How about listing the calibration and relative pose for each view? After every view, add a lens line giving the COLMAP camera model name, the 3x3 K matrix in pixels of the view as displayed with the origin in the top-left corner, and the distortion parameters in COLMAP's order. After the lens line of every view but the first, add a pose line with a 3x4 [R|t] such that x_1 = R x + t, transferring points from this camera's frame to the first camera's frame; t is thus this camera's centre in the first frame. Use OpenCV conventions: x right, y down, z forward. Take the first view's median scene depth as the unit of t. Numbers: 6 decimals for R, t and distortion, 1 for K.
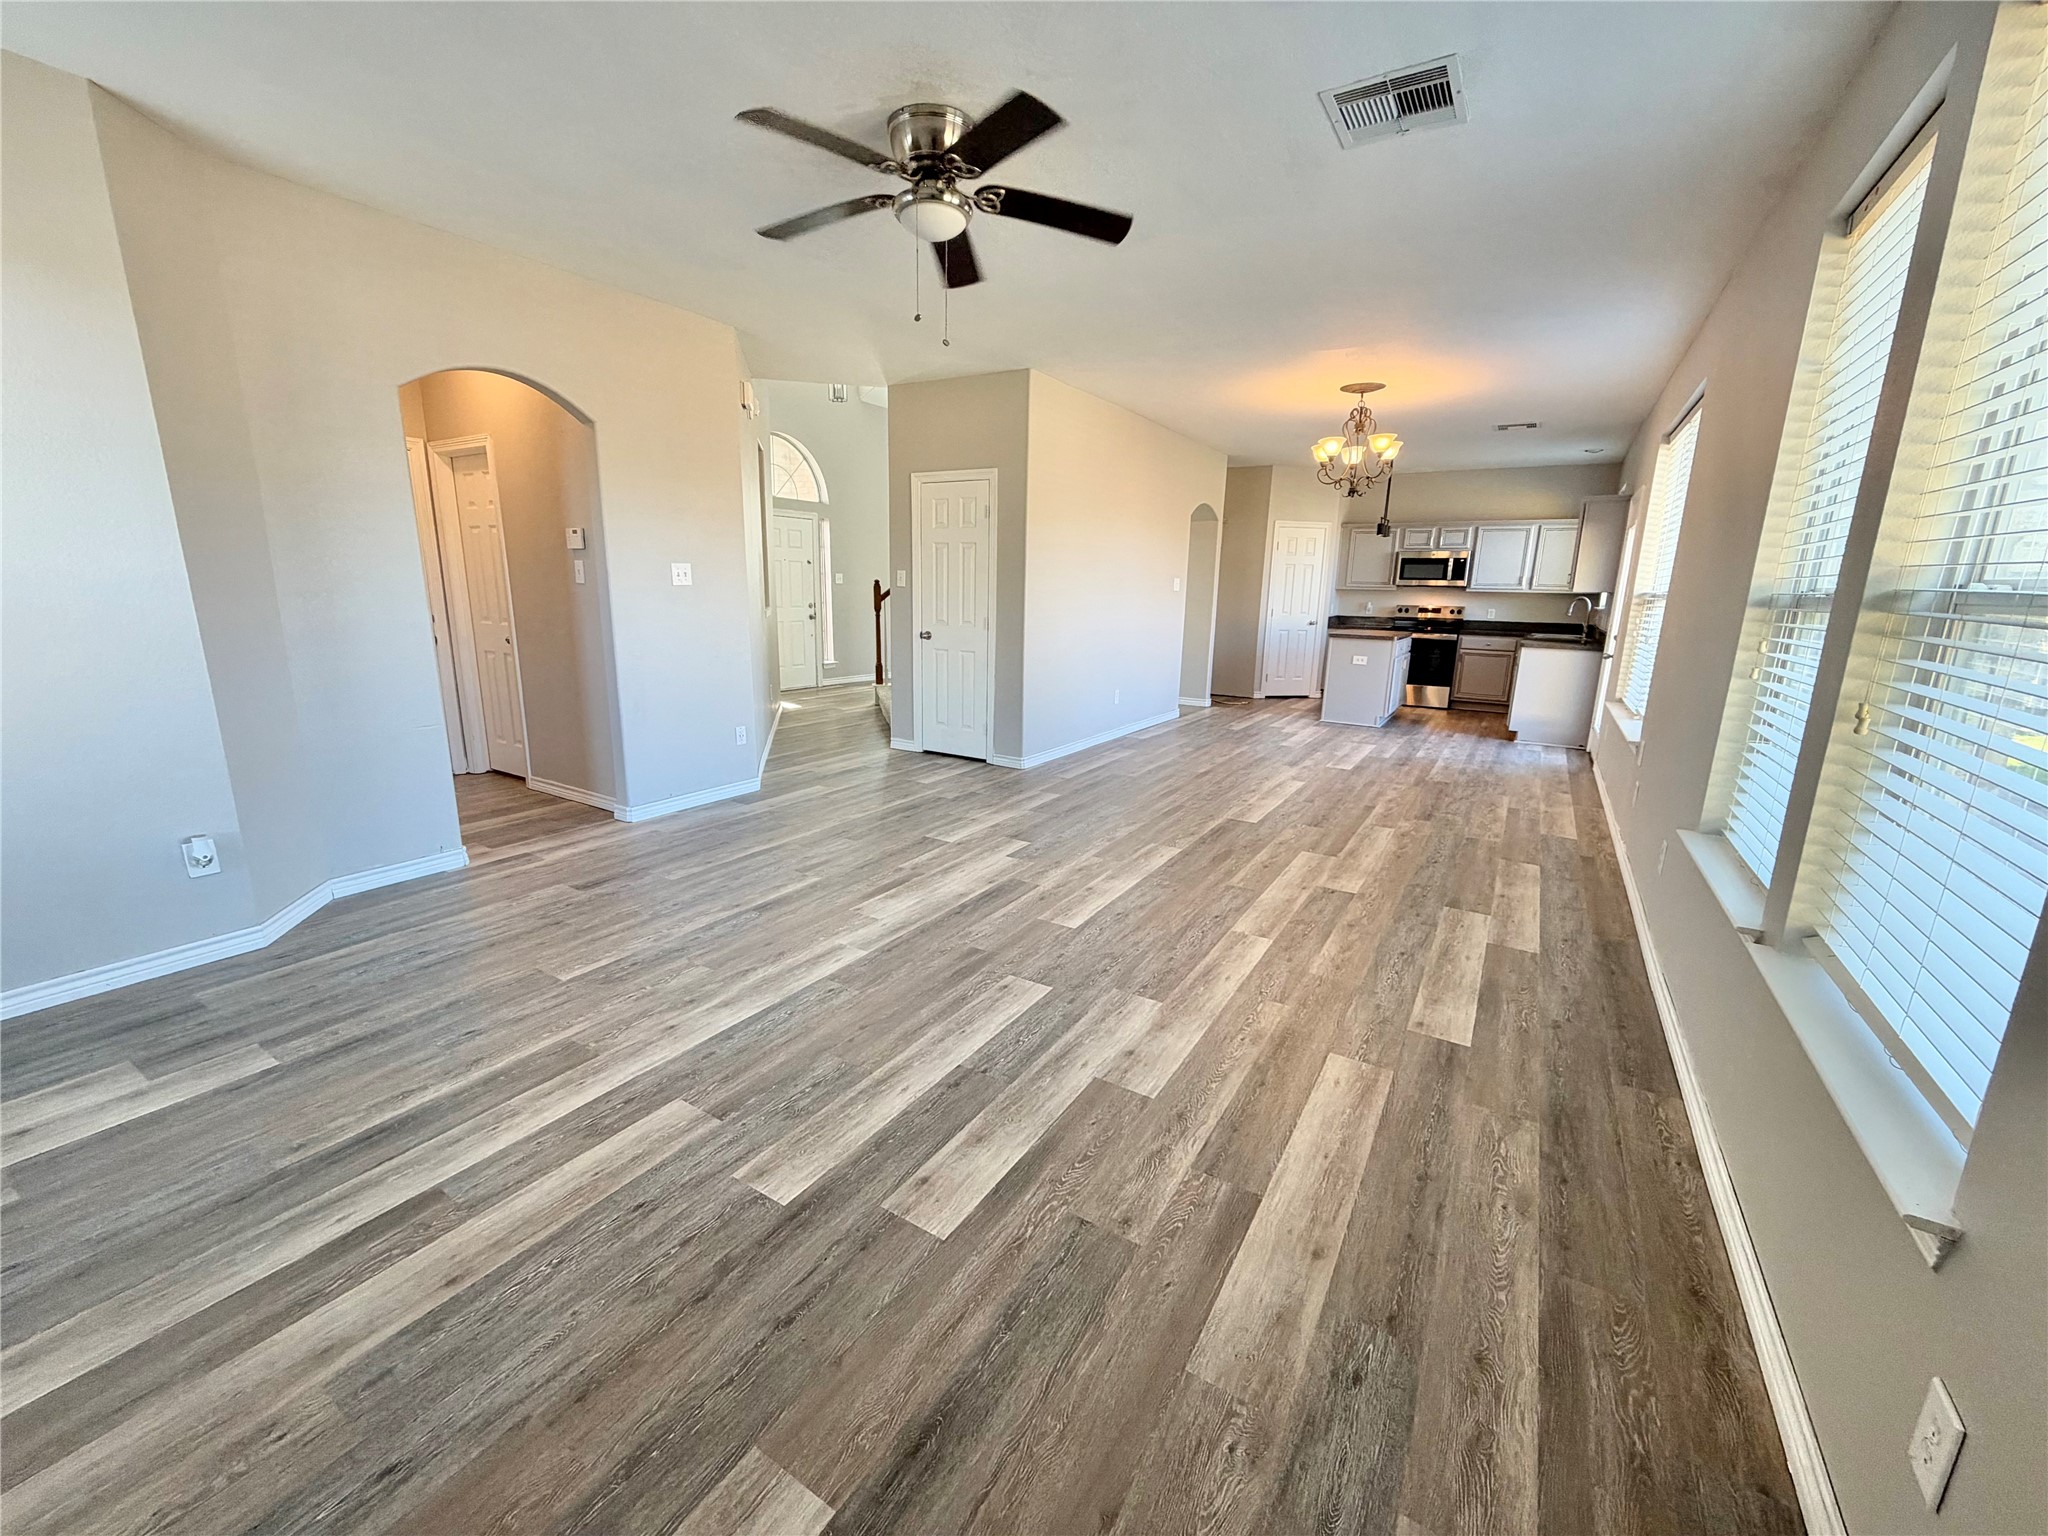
lens RADIAL K [[818.5, 0, 1014.4], [0, 818.5, 762.6], [0, 0, 1]] dist [0.001595, -0.000147]
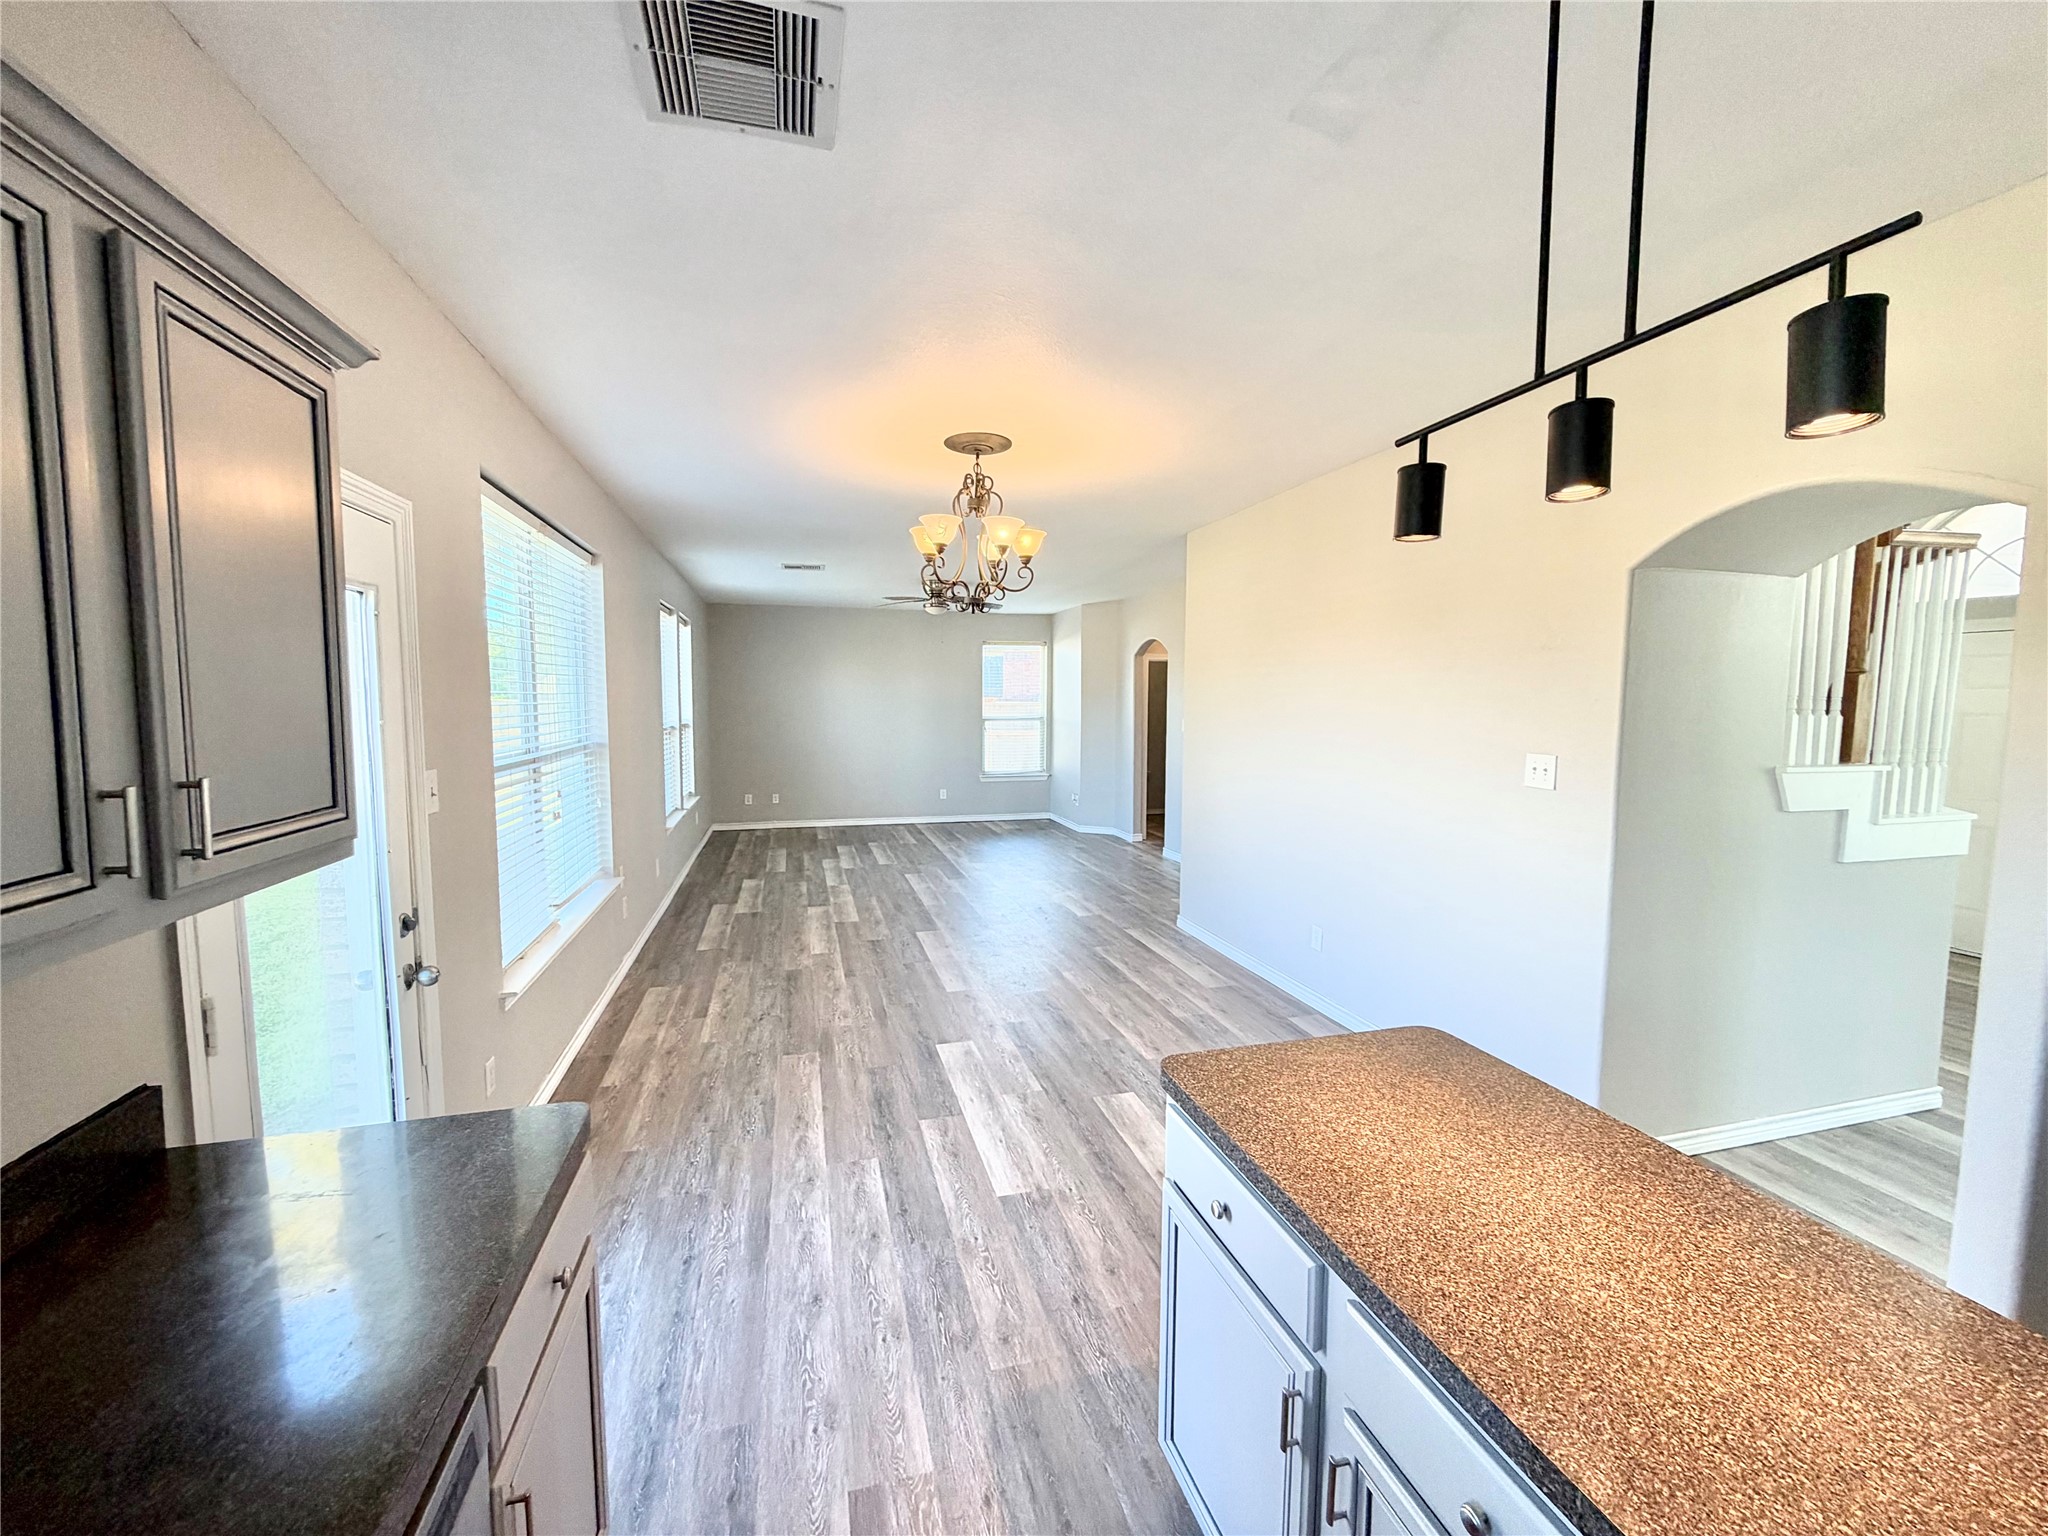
lens RADIAL K [[818.5, 0, 1012.7], [0, 818.5, 762.0], [0, 0, 1]] dist [0.001595, -0.000147]
pose [[-0.678925, 0.036104, -0.733319, 1.205750], [-0.173954, 0.962442, 0.208436, -0.493525], [0.713302, 0.269077, -0.647146, 2.052216]]
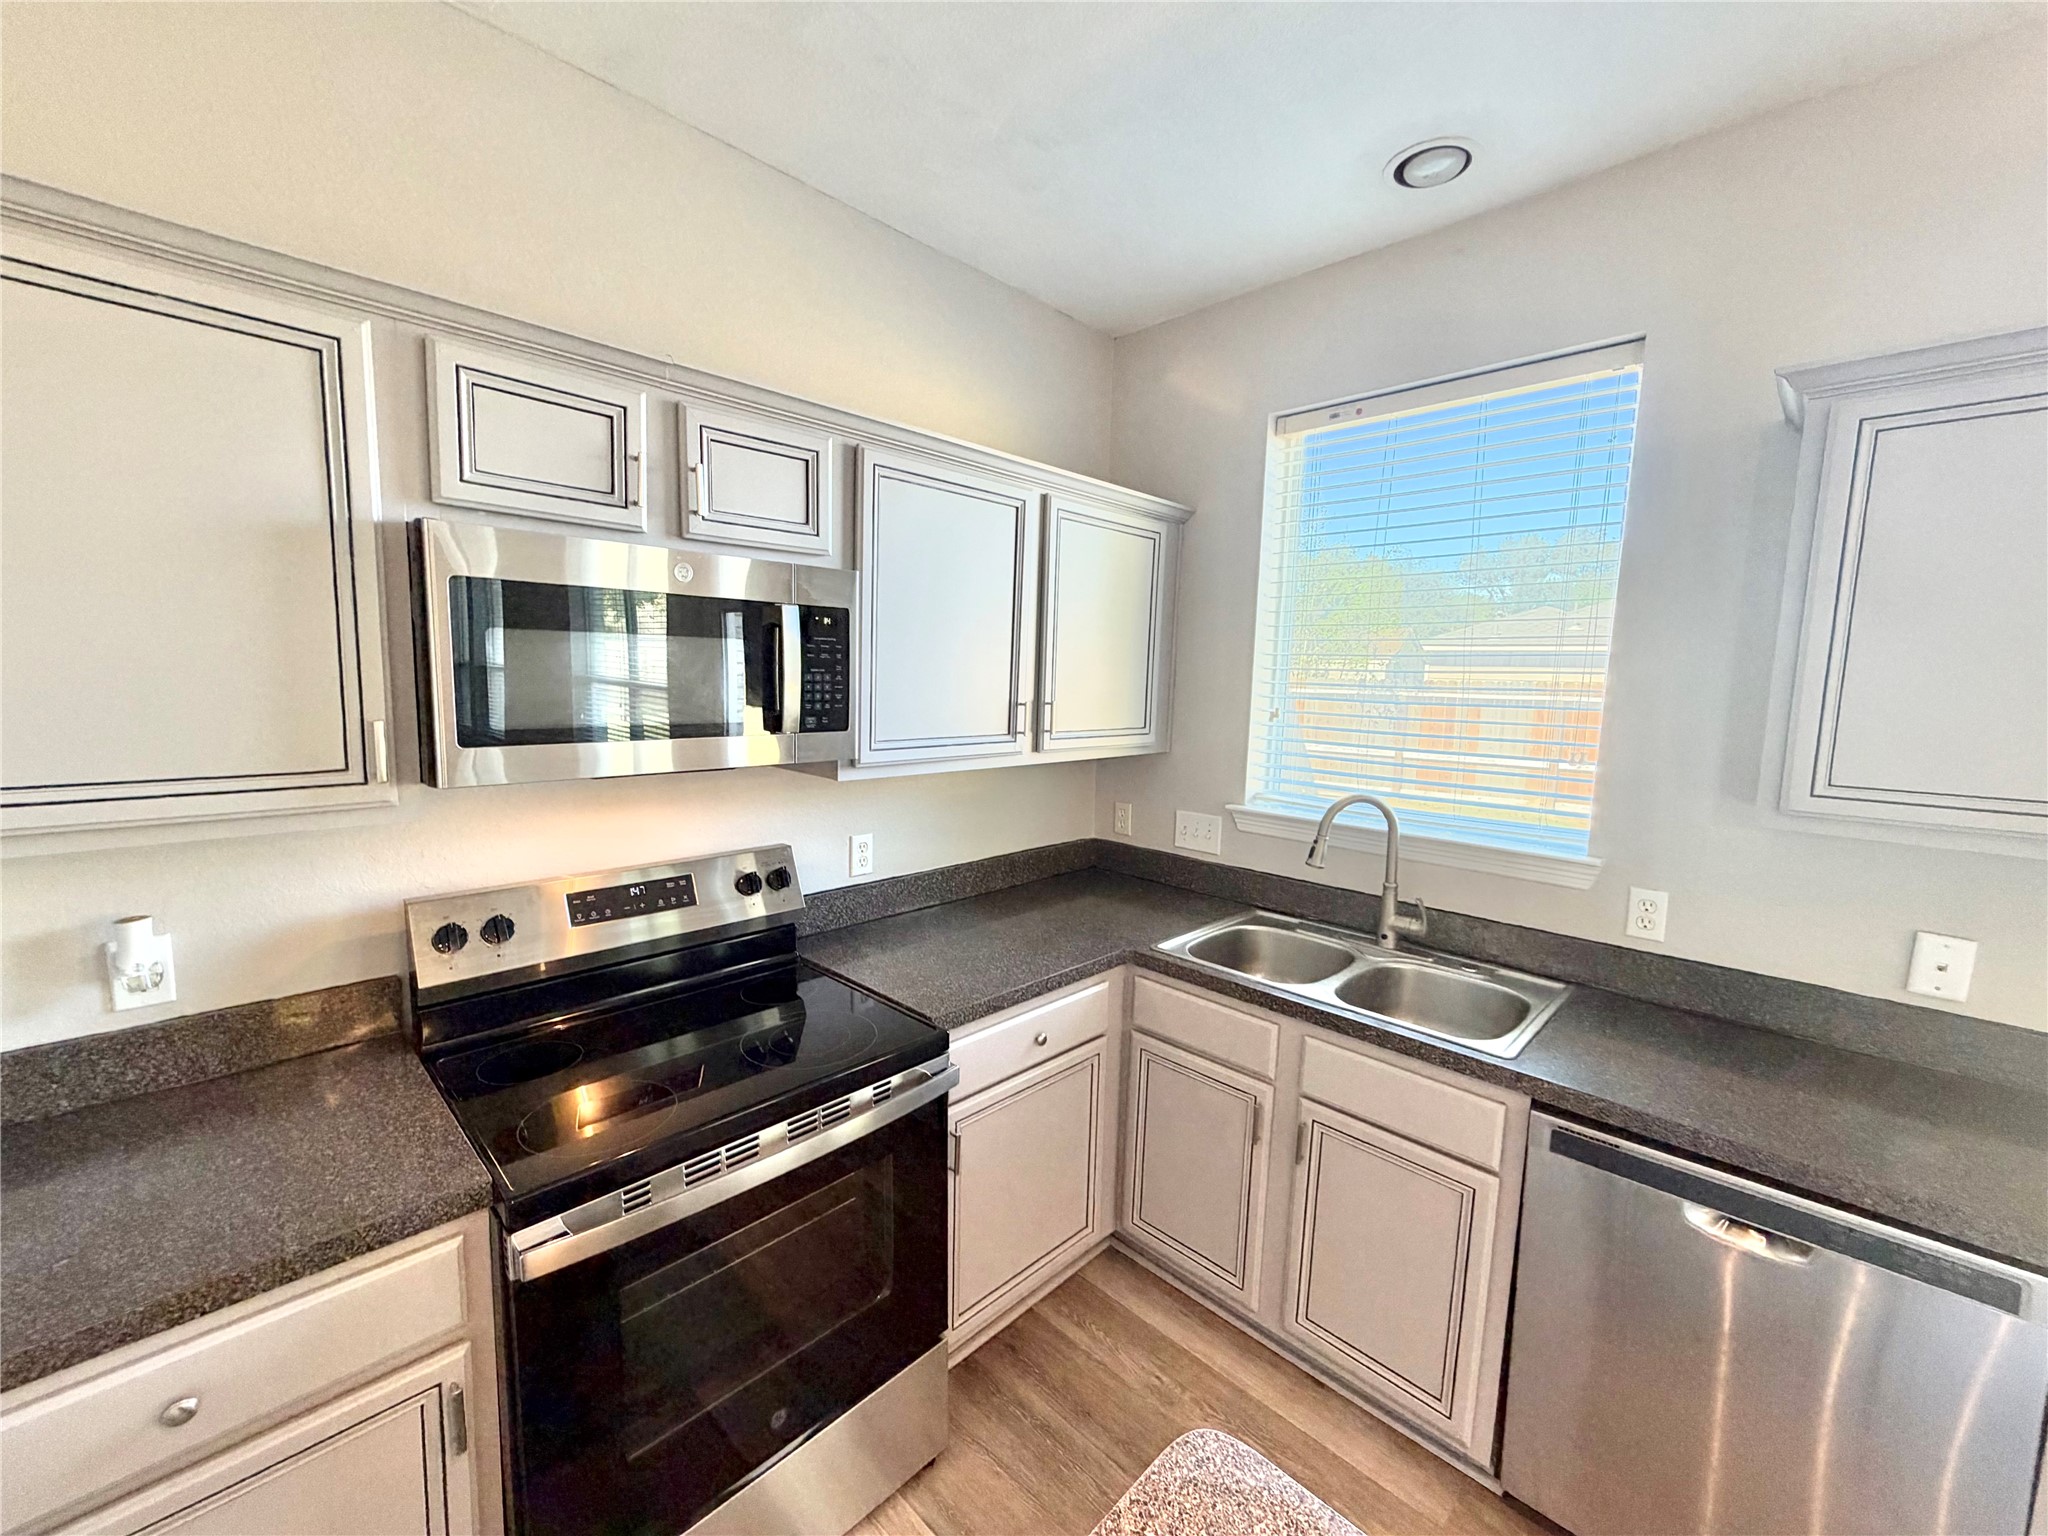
lens RADIAL K [[818.5, 0, 1012.5], [0, 818.5, 769.3], [0, 0, 1]] dist [0.001595, -0.000147]
pose [[0.223918, -0.125825, 0.966452, 0.857174], [0.189198, 0.978379, 0.083543, -0.501768], [-0.956067, 0.164144, 0.242882, 2.079017]]
